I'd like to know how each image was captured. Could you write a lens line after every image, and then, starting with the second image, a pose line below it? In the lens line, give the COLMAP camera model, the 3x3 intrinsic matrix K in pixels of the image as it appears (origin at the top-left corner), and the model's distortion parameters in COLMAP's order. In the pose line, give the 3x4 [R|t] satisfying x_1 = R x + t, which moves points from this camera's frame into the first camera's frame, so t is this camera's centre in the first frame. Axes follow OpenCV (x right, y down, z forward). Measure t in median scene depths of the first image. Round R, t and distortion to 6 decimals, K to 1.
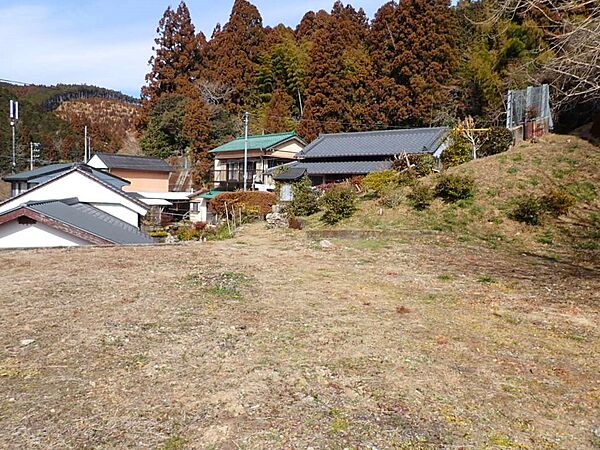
lens RADIAL K [[459.5, 0, 300.0], [0, 459.5, 225.0], [0, 0, 1]] dist [-0.004159, -0.004752]
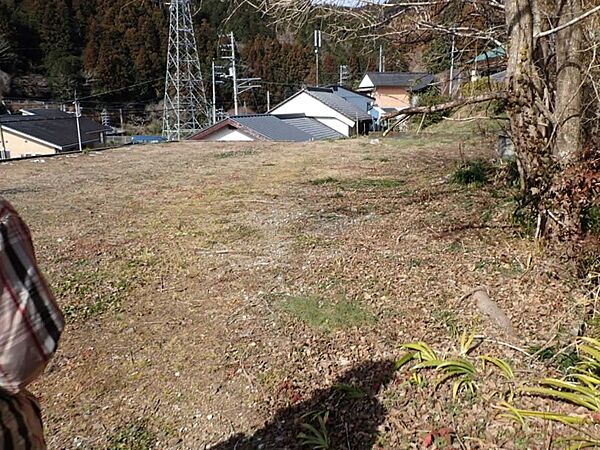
lens RADIAL K [[481.2, 0, 300.0], [0, 481.2, 225.0], [0, 0, 1]] dist [0.002723, -0.007611]
pose [[0.792643, 0.110560, -0.599578, 0.413045], [-0.009608, 0.985564, 0.169032, 0.025370], [0.609611, -0.128221, 0.782262, -0.133946]]
